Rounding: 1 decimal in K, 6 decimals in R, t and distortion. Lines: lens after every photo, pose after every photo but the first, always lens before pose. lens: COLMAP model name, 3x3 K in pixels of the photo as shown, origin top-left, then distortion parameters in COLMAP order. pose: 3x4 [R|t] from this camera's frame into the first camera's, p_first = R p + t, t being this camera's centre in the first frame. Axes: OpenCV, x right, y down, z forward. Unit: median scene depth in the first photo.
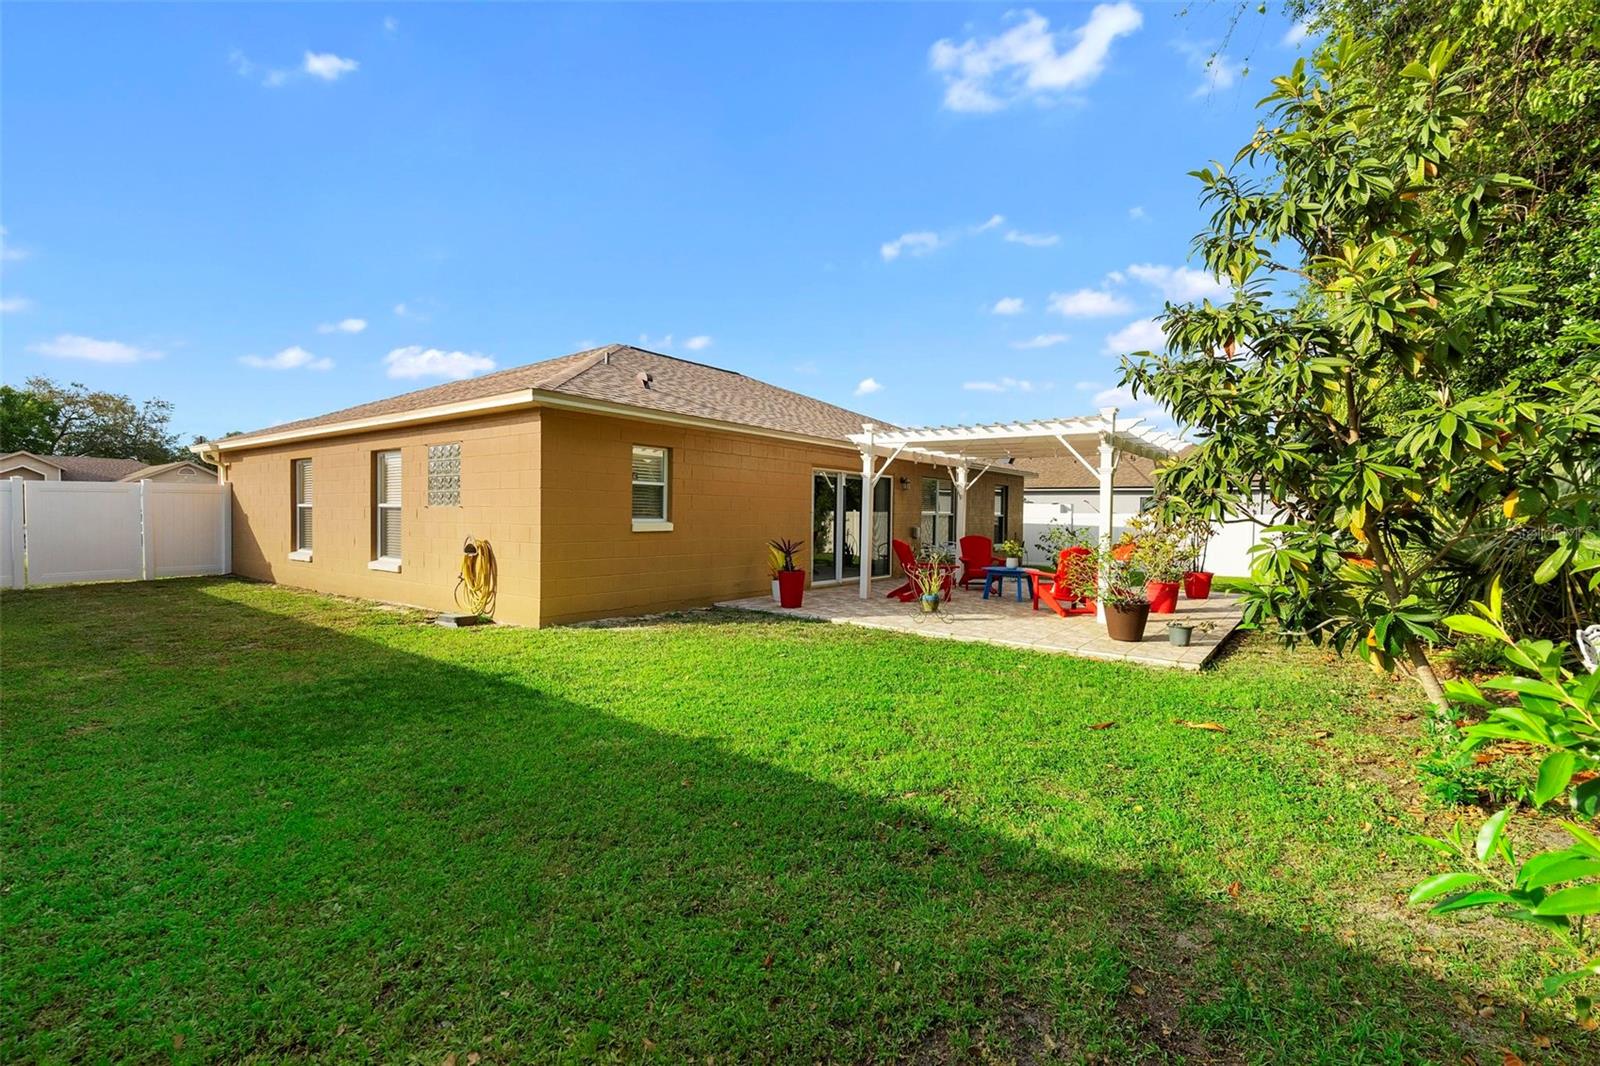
lens RADIAL K [[727.2, 0, 799.6], [0, 727.2, 528.5], [0, 0, 1]] dist [0.000160, -0.000054]
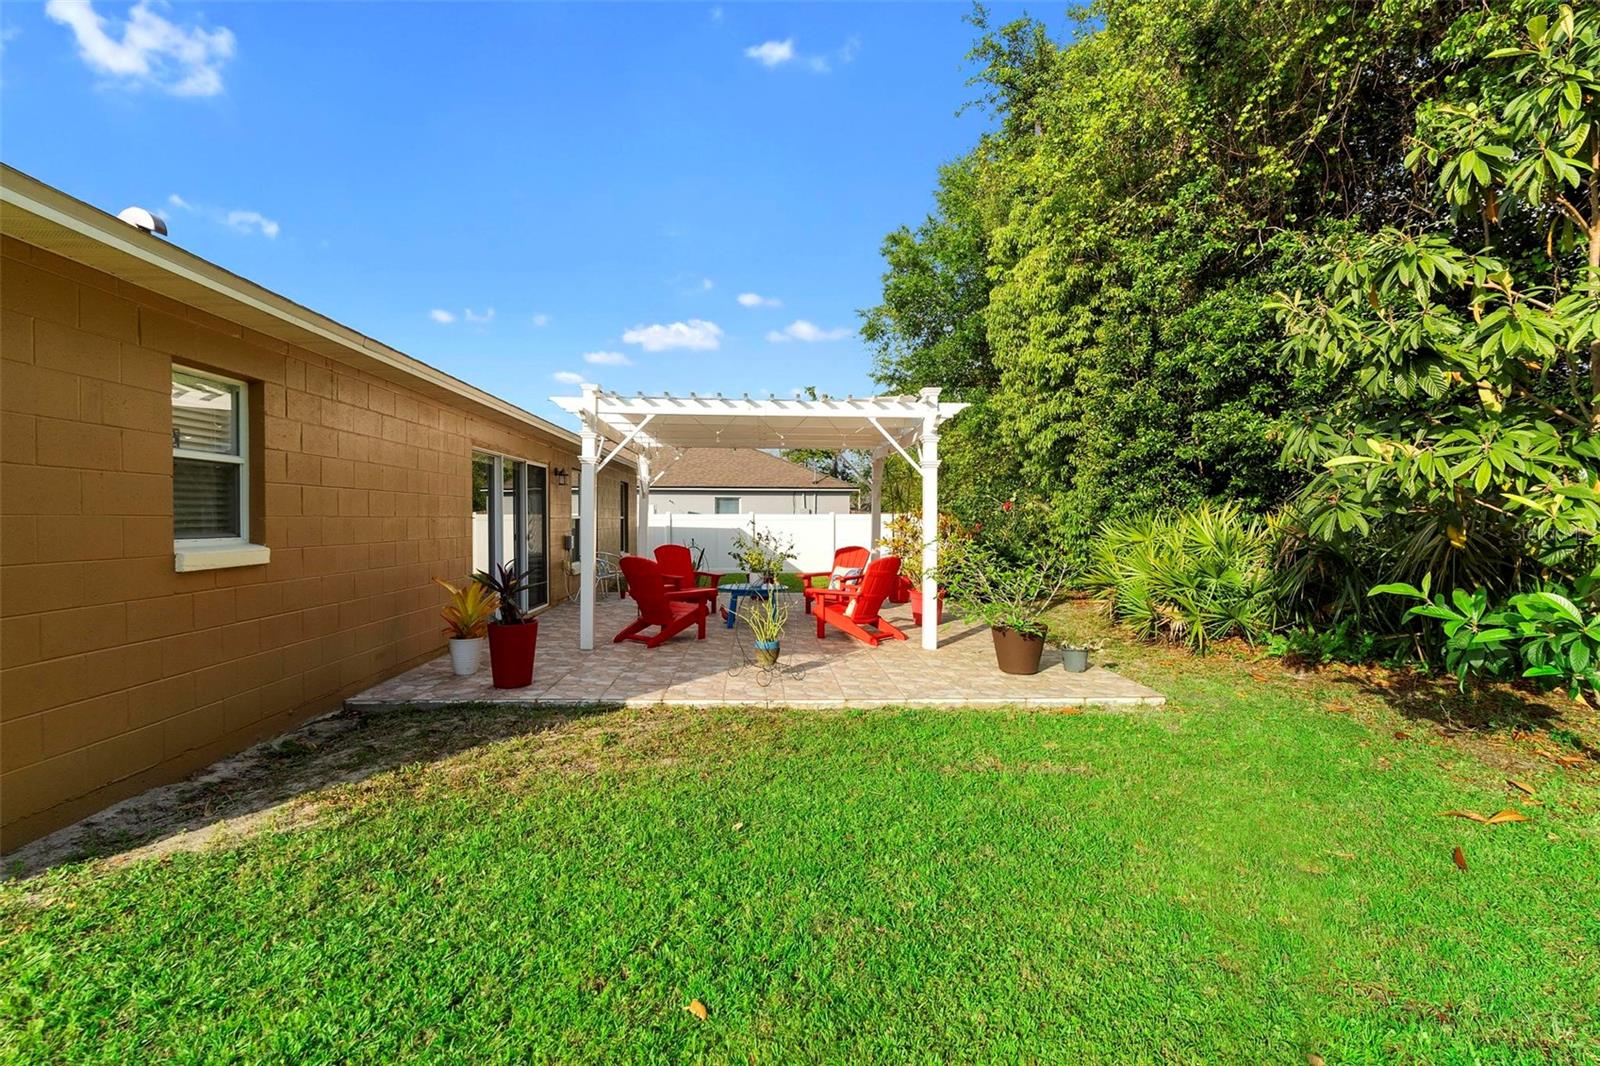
lens RADIAL K [[727.2, 0, 798.4], [0, 727.2, 529.2], [0, 0, 1]] dist [0.000160, -0.000054]
pose [[0.771543, -0.022280, 0.635787, -0.208875], [0.021448, 0.999729, 0.009006, -0.015418], [-0.635816, 0.006687, 0.771812, 0.435011]]
